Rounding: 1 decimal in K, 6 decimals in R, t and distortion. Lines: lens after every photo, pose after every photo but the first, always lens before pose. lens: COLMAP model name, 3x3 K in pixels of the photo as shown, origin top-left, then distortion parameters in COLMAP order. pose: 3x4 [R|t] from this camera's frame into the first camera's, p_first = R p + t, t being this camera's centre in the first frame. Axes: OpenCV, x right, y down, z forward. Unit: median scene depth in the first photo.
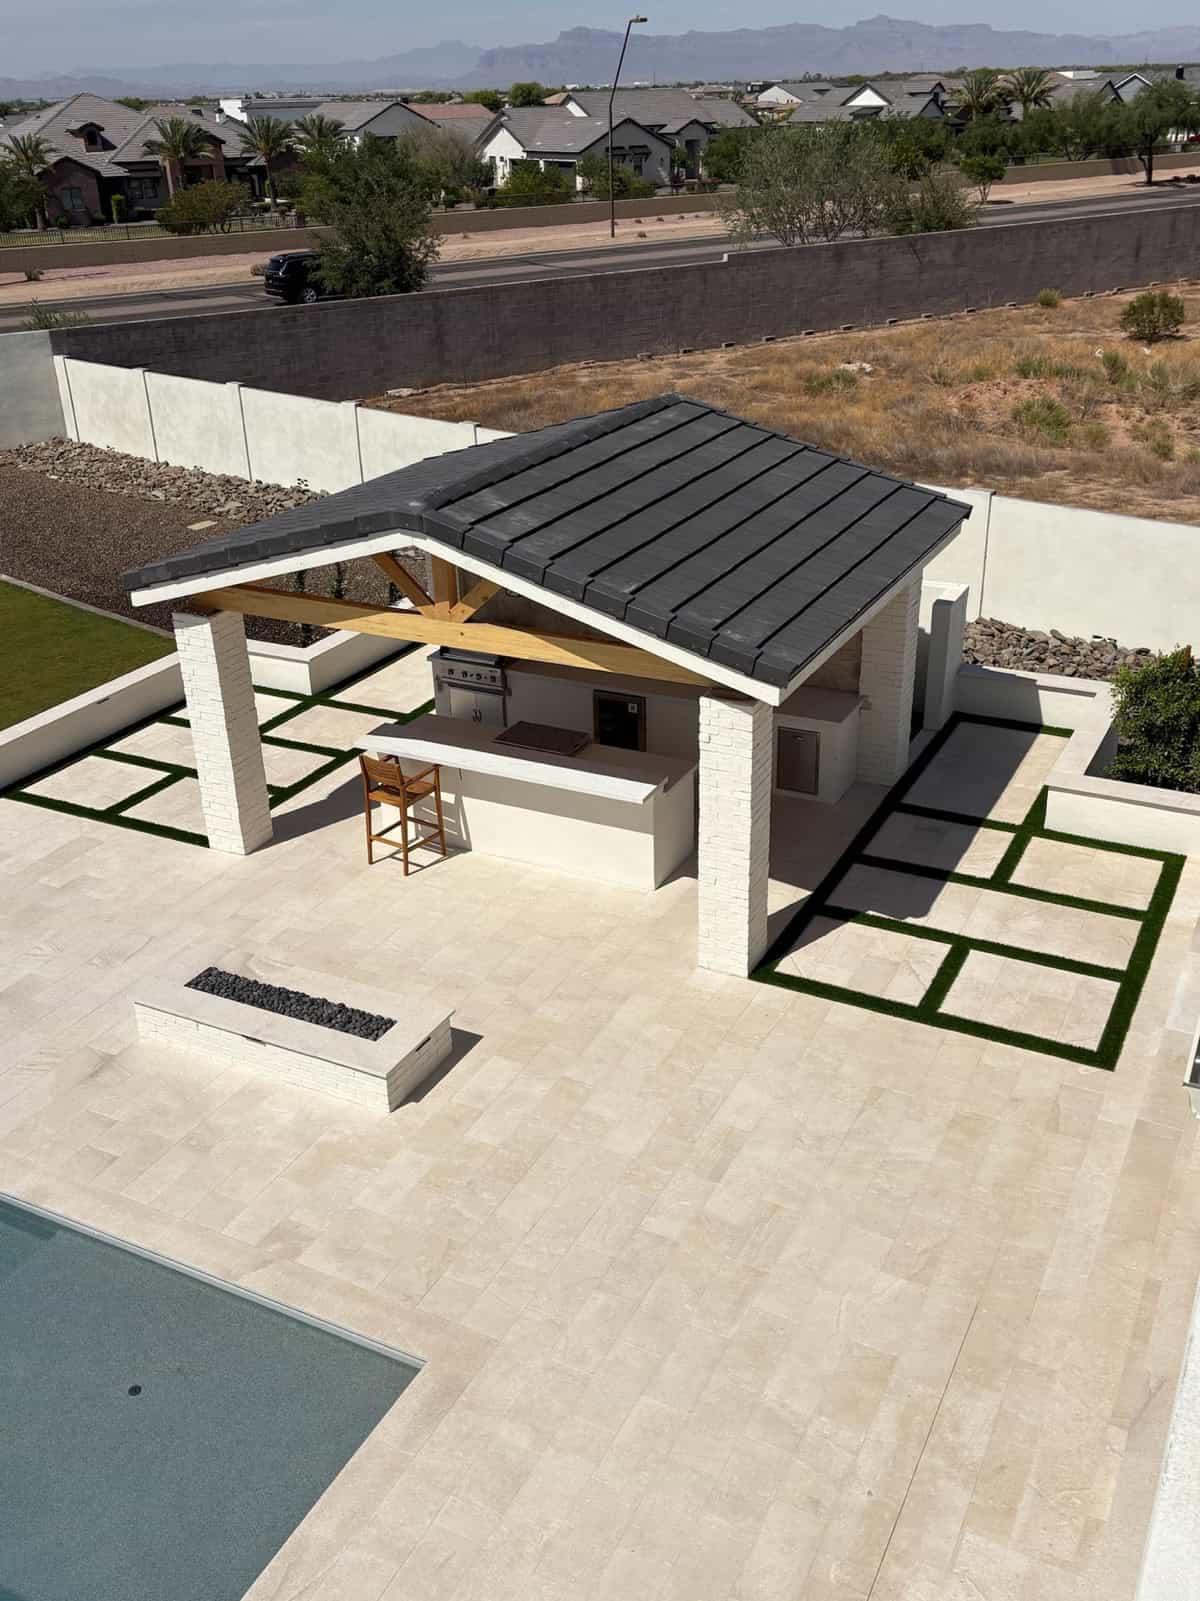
lens RADIAL K [[1485.9, 0, 597.7], [0, 1485.9, 746.5], [0, 0, 1]] dist [0.030580, 0.000000]
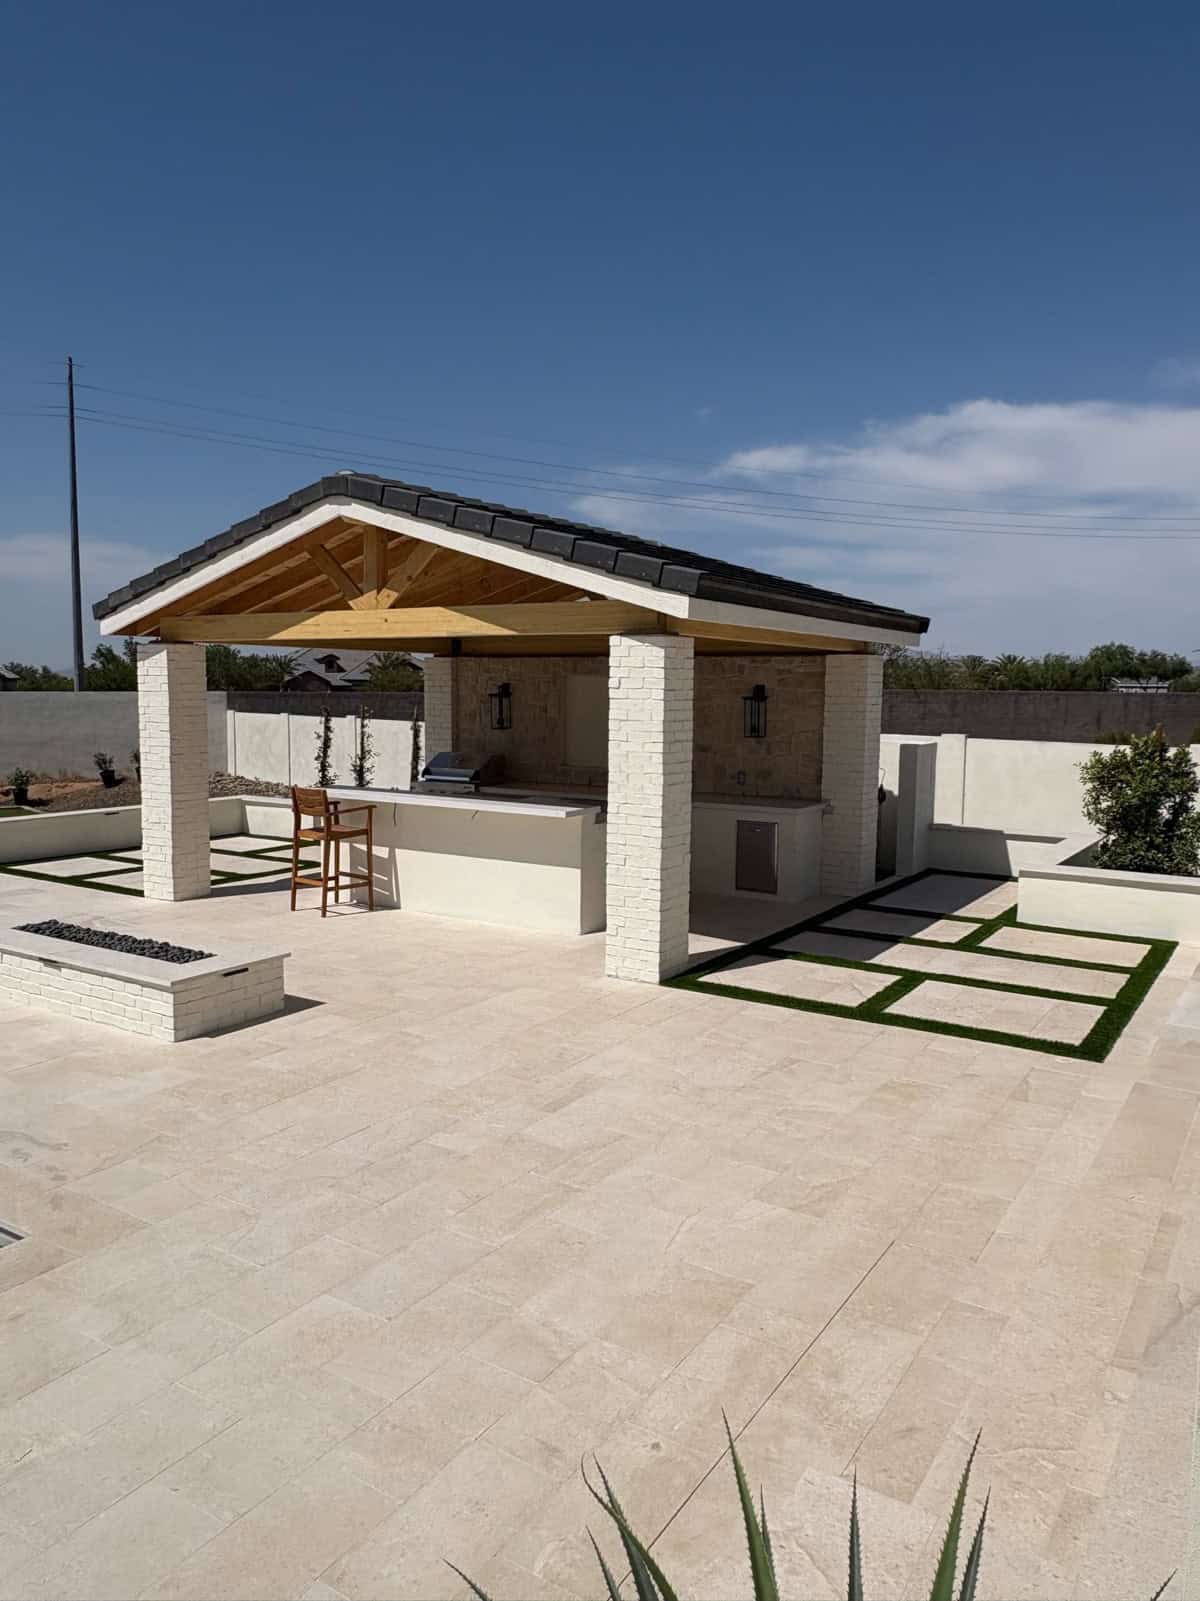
lens RADIAL K [[1139.9, 0, 604.3], [0, 1139.9, 796.5], [0, 0, 1]] dist [-0.007350, 0.009568]
pose [[0.995377, 0.045719, -0.084463, 0.112908], [-0.070308, 0.945975, -0.316524, 0.246732], [0.065429, 0.320999, 0.944817, 0.325640]]
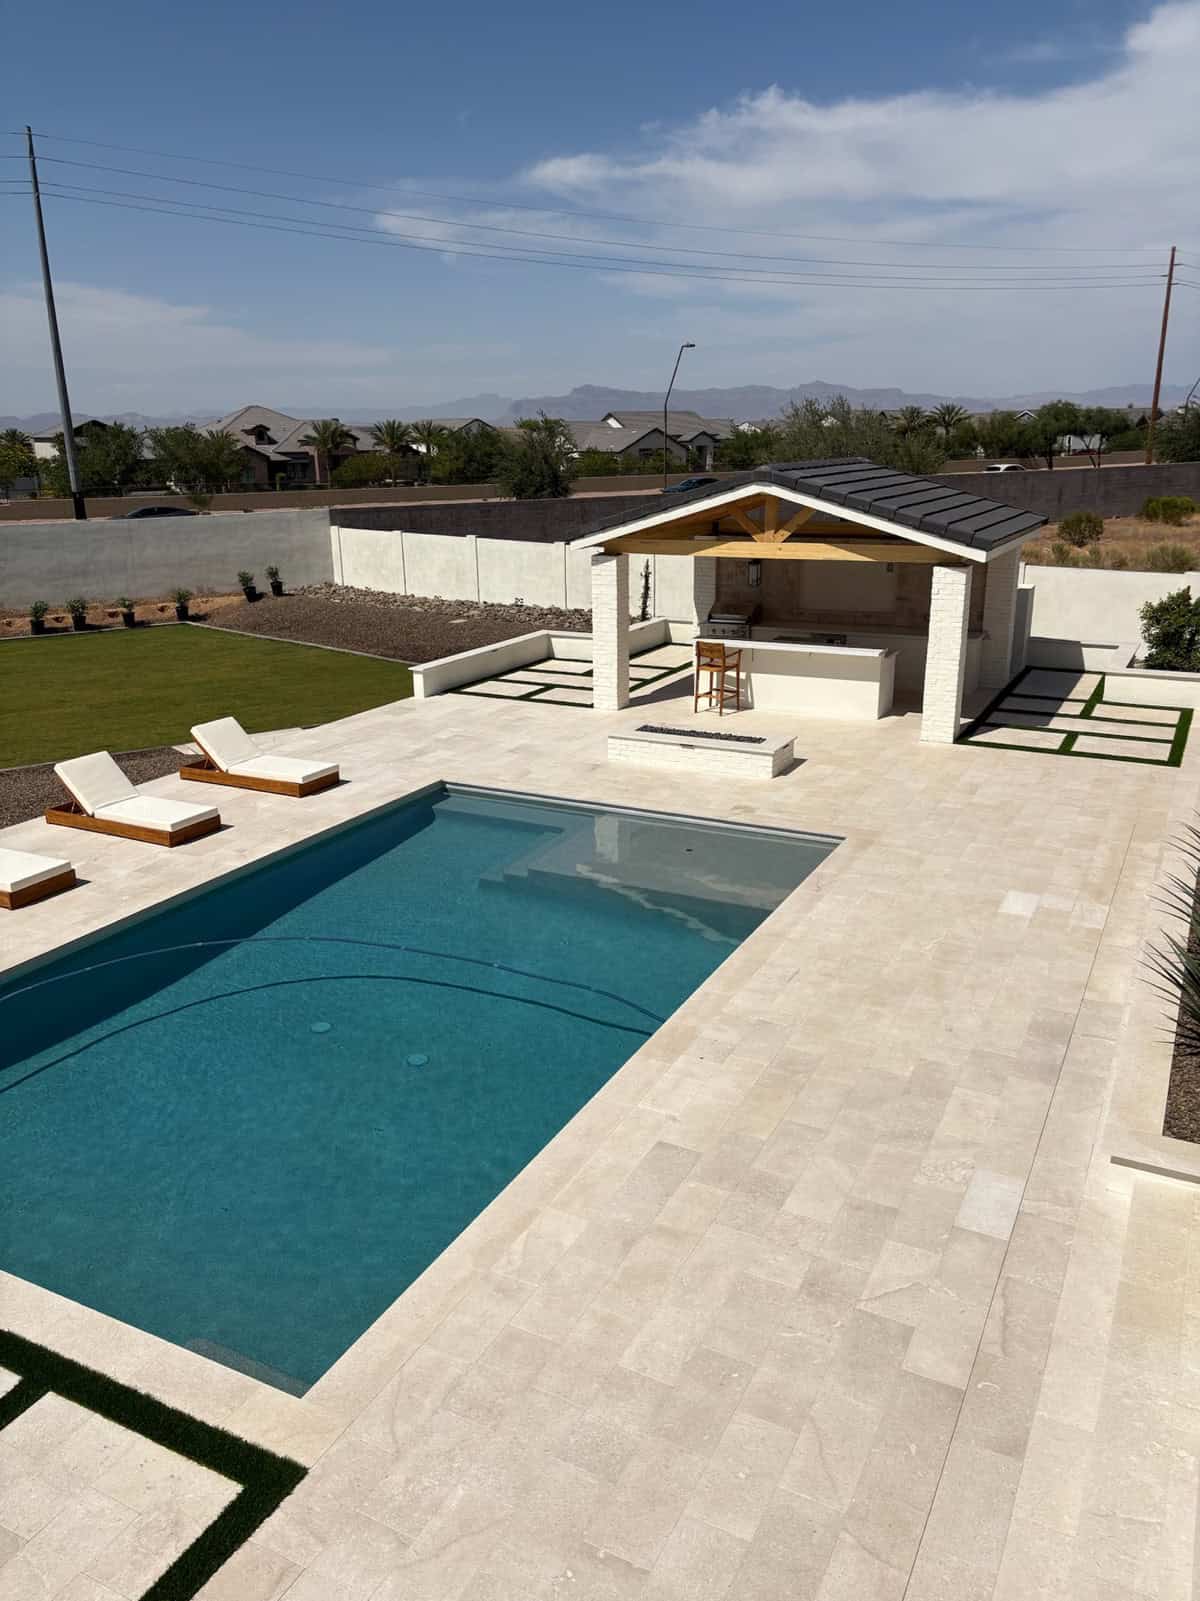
lens RADIAL K [[1213.3, 0, 593.6], [0, 1213.3, 803.4], [0, 0, 1]] dist [0.032847, -0.032586]
pose [[0.999891, 0.013600, 0.005803, -0.298898], [-0.012797, 0.992550, -0.121165, 0.374964], [-0.007408, 0.121077, 0.992615, -0.353847]]
